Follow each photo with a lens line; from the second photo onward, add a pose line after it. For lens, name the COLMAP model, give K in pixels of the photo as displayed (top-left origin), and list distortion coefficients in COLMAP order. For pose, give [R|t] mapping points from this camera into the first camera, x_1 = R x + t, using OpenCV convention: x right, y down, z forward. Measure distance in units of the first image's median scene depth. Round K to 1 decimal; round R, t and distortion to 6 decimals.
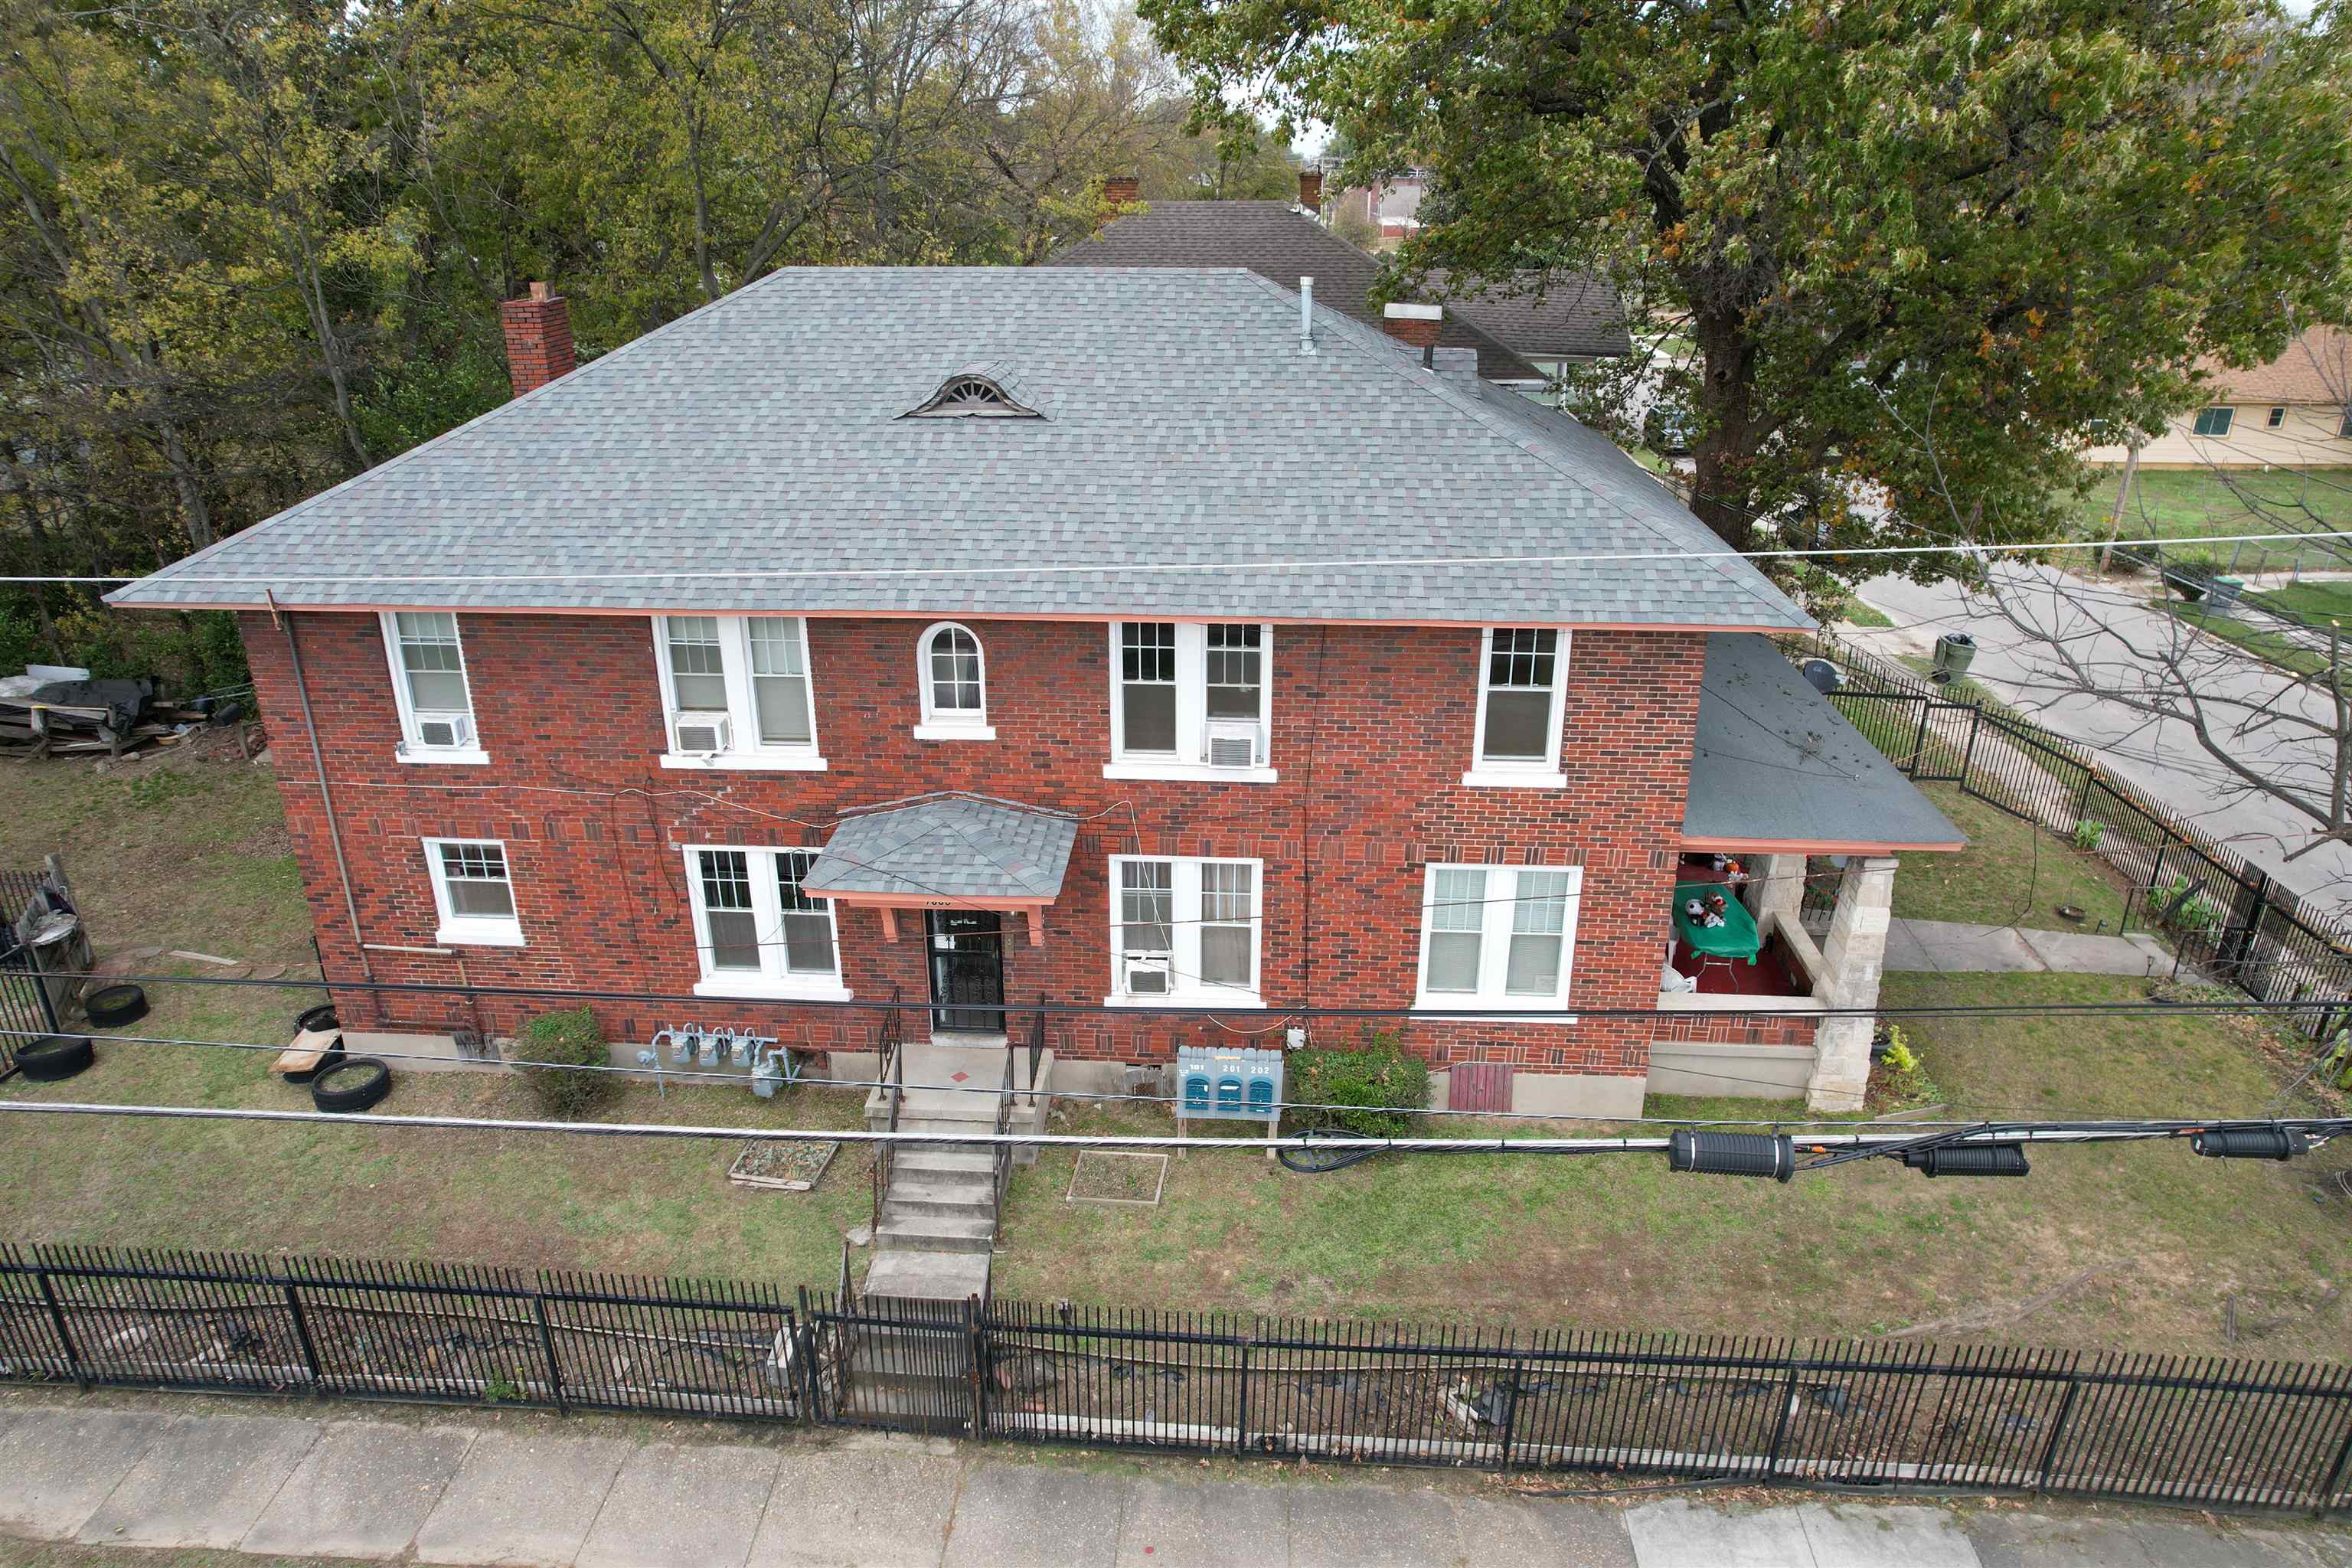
lens RADIAL K [[1506.1, 0, 1176.0], [0, 1506.1, 784.0], [0, 0, 1]] dist [-0.080453, 0.065939]
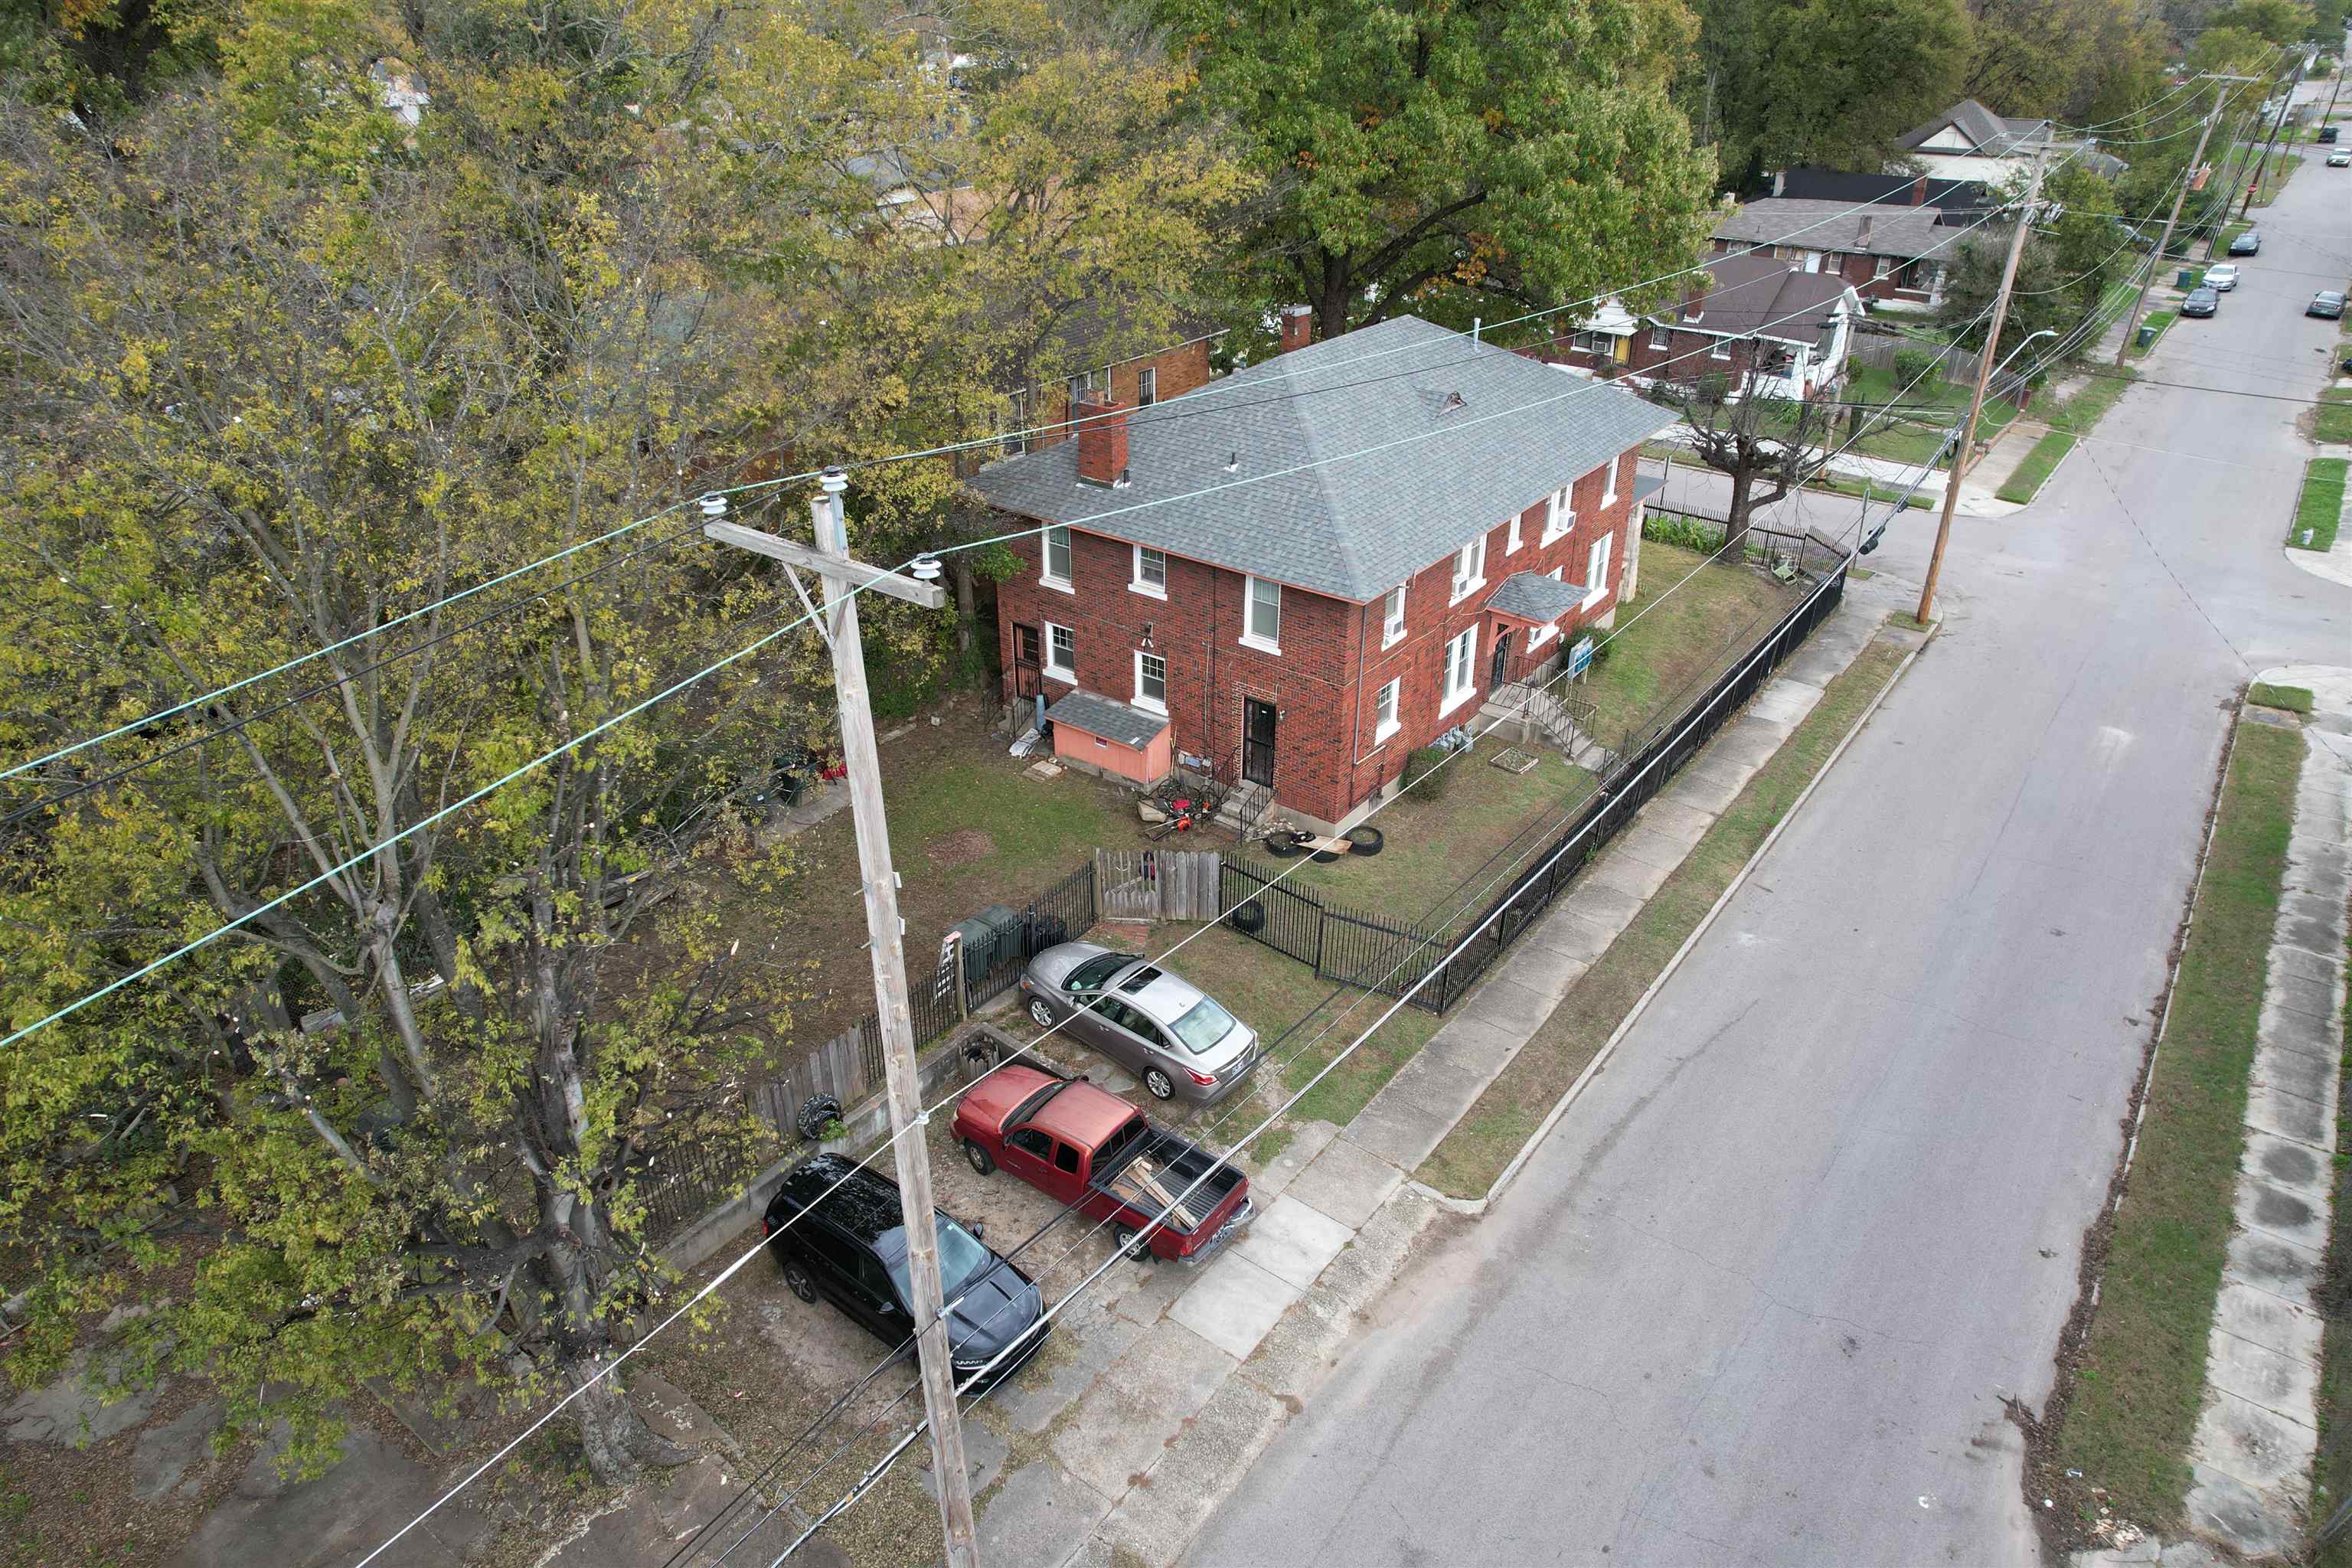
lens RADIAL K [[1506.1, 0, 1176.0], [0, 1506.1, 784.0], [0, 0, 1]] dist [-0.080453, 0.065939]
pose [[0.546934, -0.403990, 0.733250, -2.153907], [0.314302, 0.910880, 0.267418, -0.460039], [-0.775937, 0.084202, 0.625166, 0.007042]]
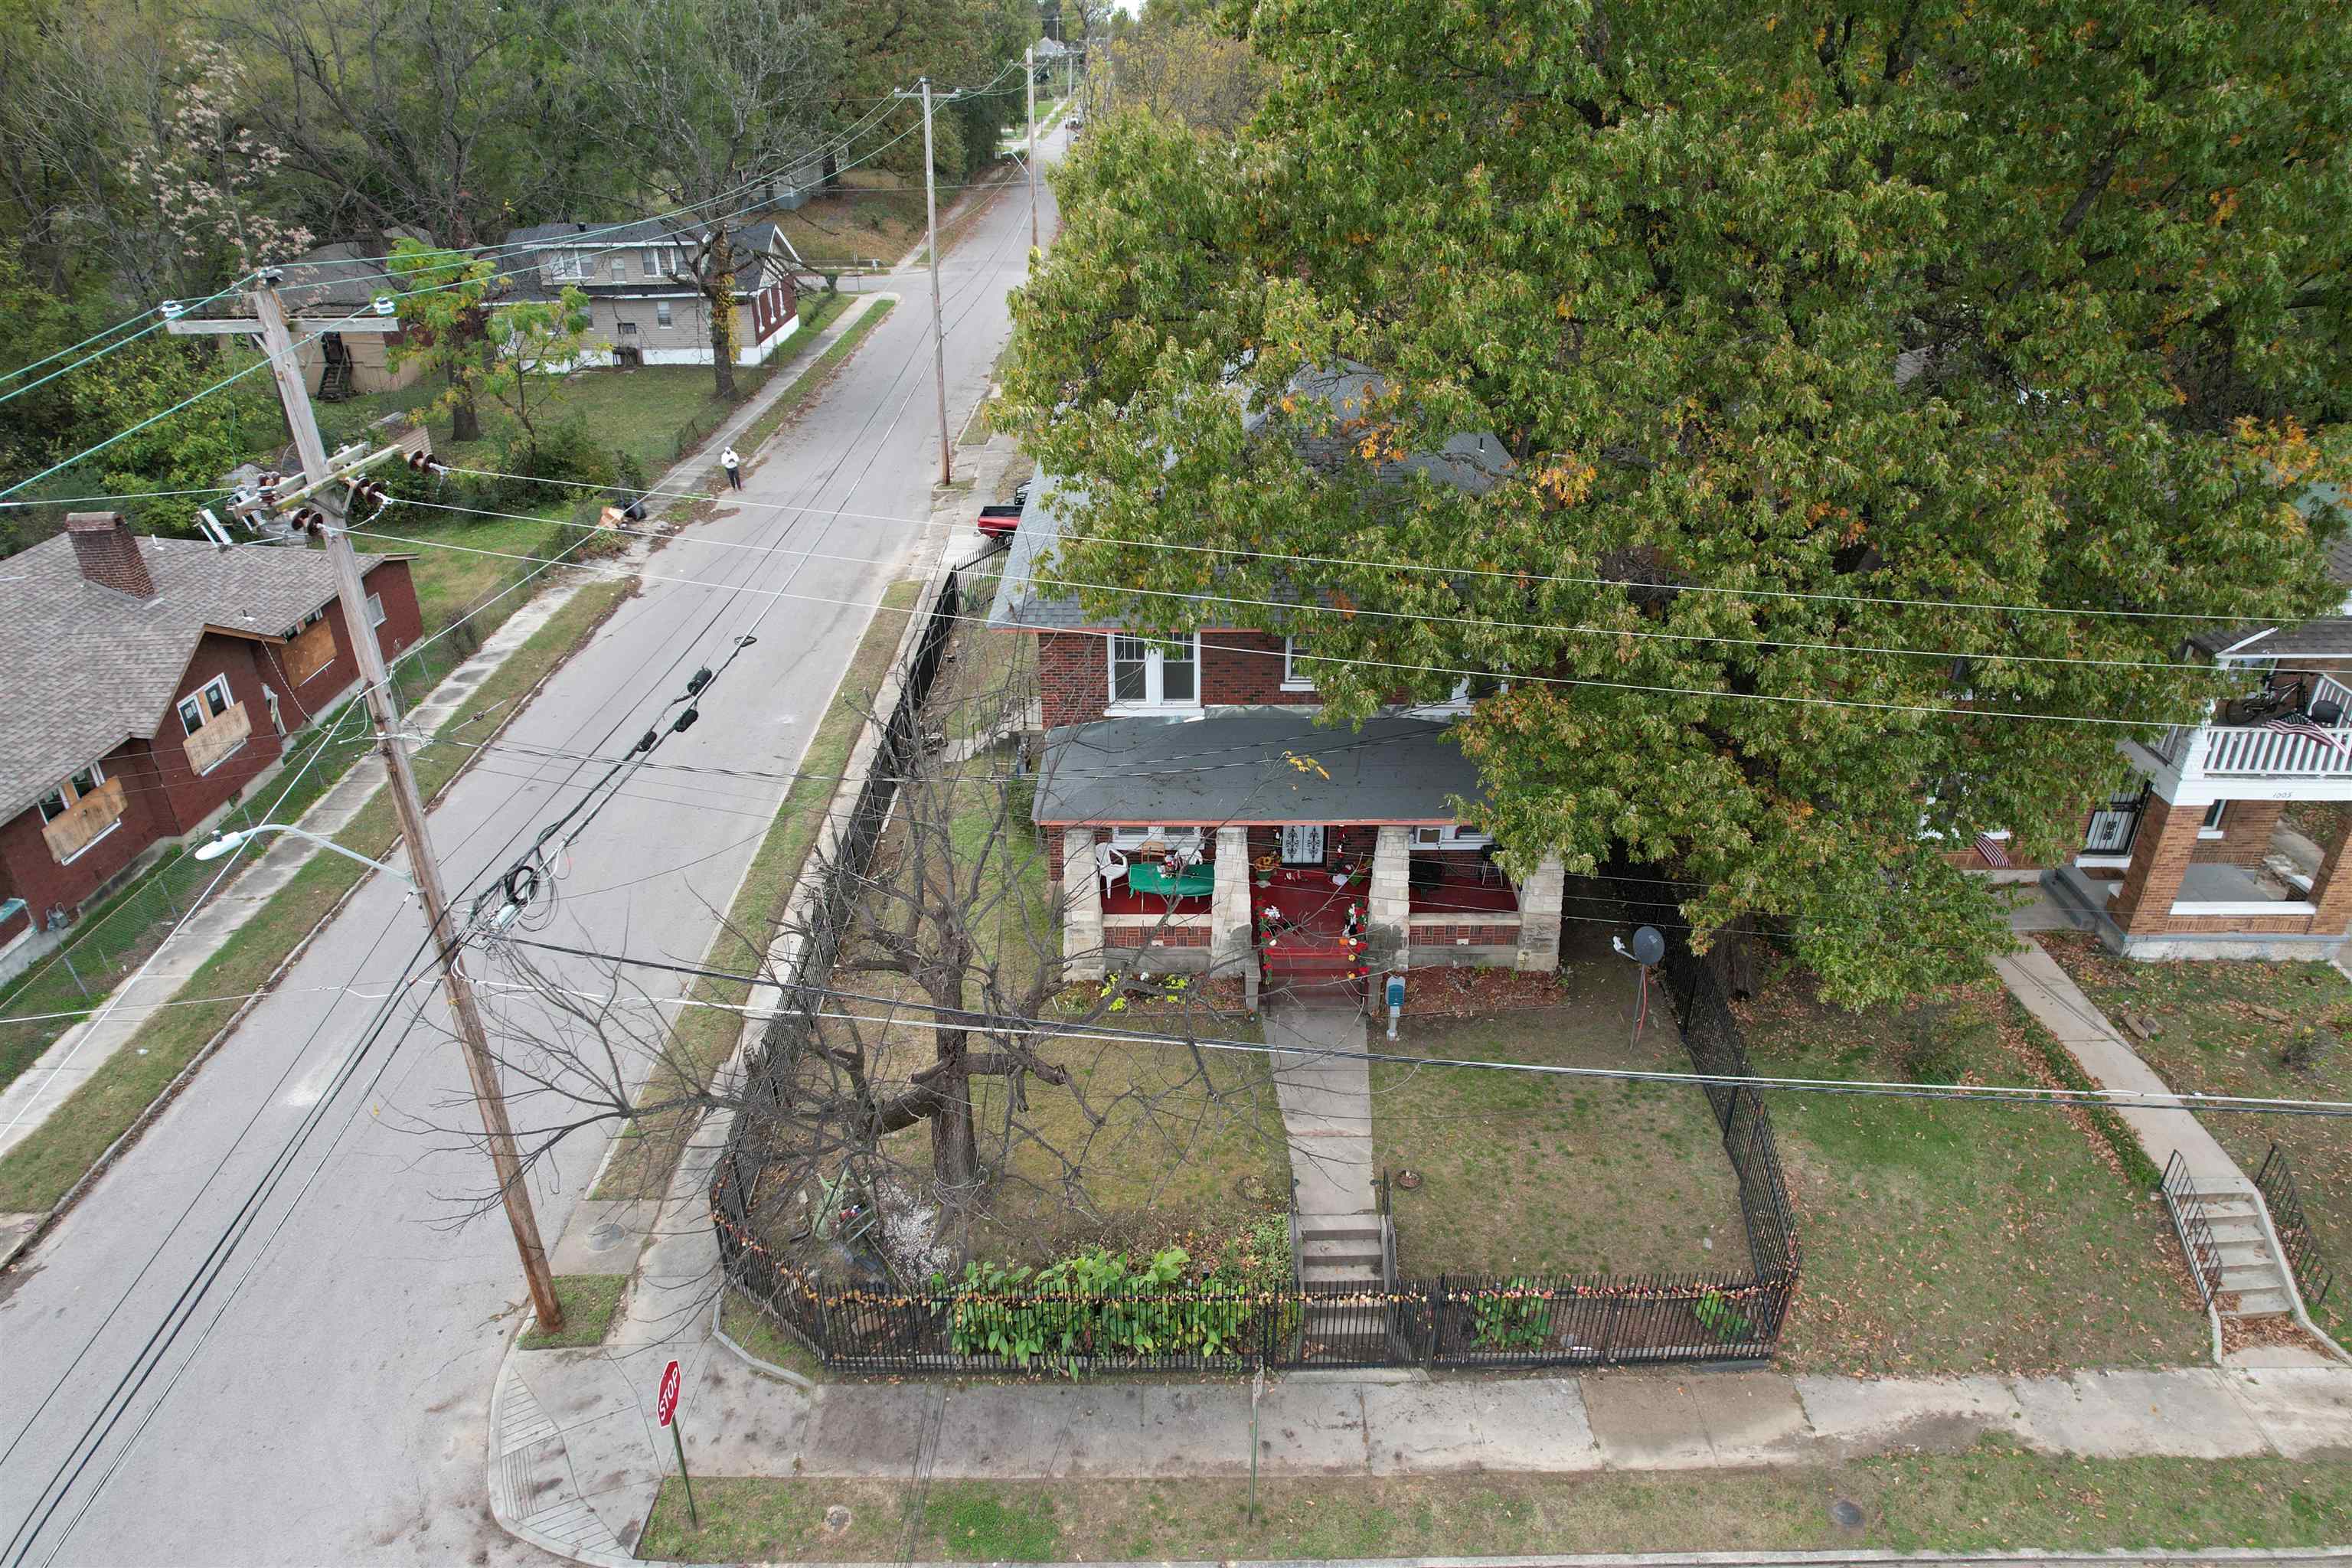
lens RADIAL K [[1506.1, 0, 1176.0], [0, 1506.1, 784.0], [0, 0, 1]] dist [-0.080453, 0.065939]
pose [[0.067937, 0.448234, -0.891331, 1.873246], [-0.372546, 0.840170, 0.394111, -0.648012], [0.925524, 0.305287, 0.224066, 0.727049]]
